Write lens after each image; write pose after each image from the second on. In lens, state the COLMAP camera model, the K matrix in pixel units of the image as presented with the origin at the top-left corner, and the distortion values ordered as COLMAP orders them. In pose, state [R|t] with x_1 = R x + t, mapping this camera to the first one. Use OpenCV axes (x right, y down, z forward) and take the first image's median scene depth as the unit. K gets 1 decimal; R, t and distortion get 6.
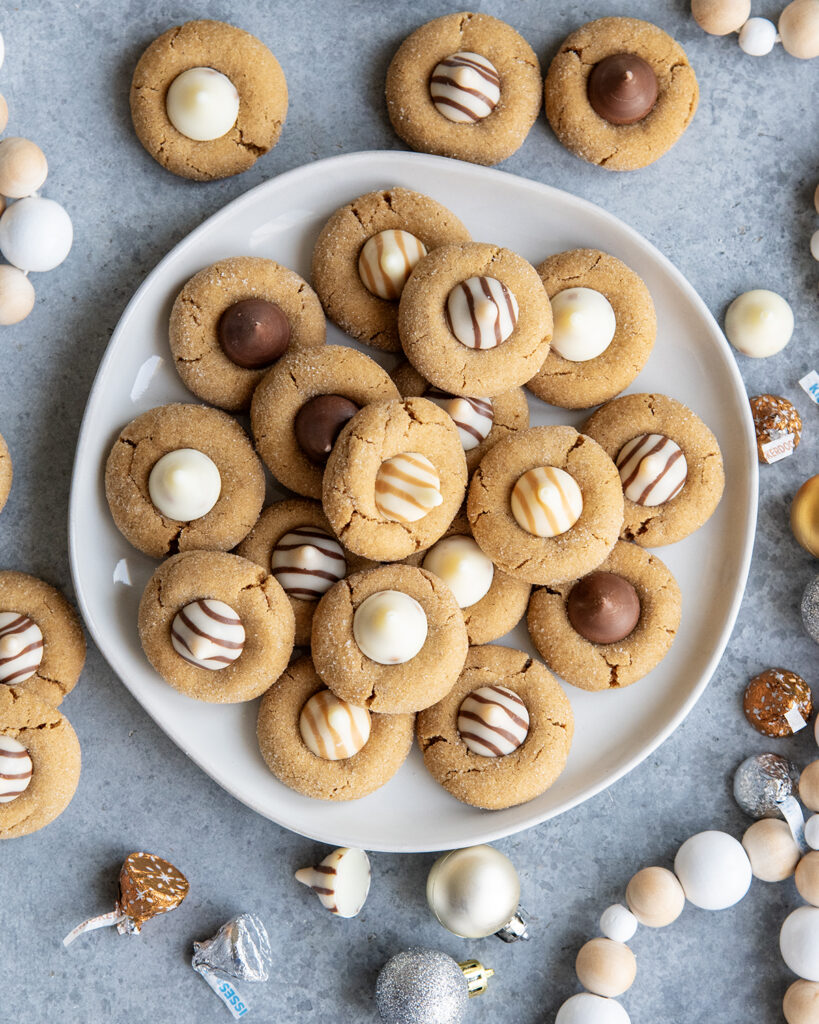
lens RADIAL K [[3352.9, 0, 408.5], [0, 3352.9, 511.7], [0, 0, 1]] dist [0.294177, 0.000000]
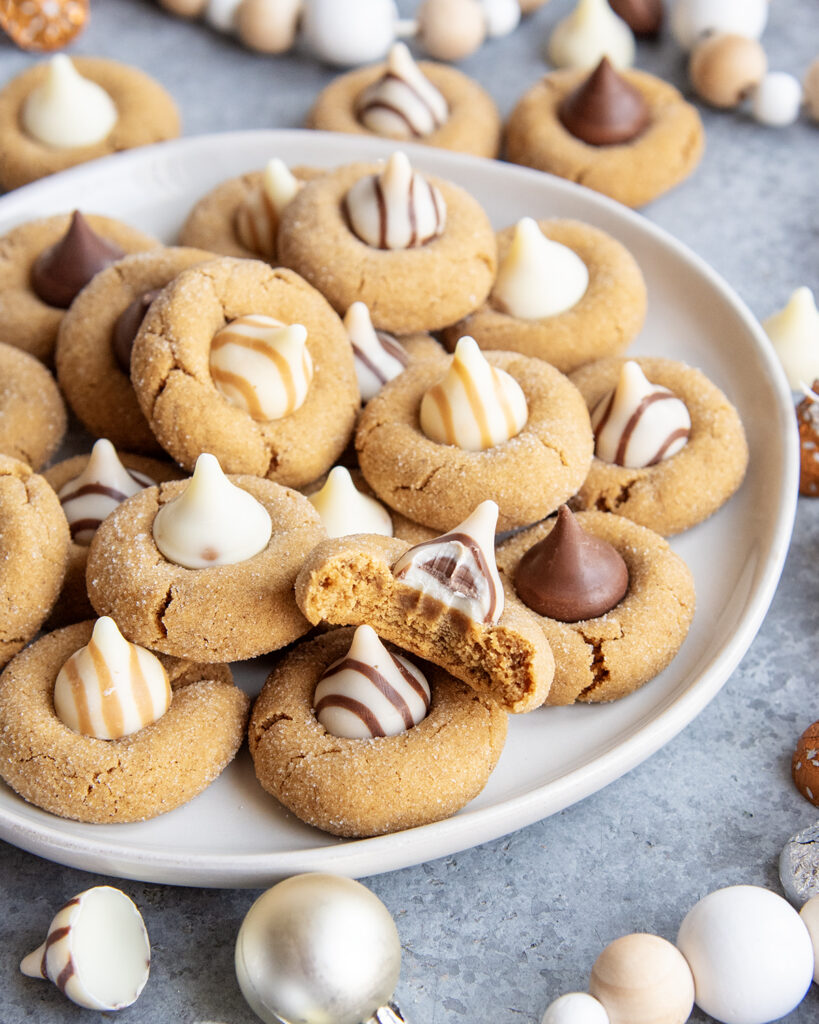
lens RADIAL K [[2398.8, 0, 412.3], [0, 2398.8, 510.1], [0, 0, 1]] dist [0.043829, 0.000000]
pose [[0.996508, 0.008045, -0.083105, 0.067048], [-0.059206, 0.769905, -0.635406, 0.305632], [0.058871, 0.638107, 0.767693, 0.633623]]
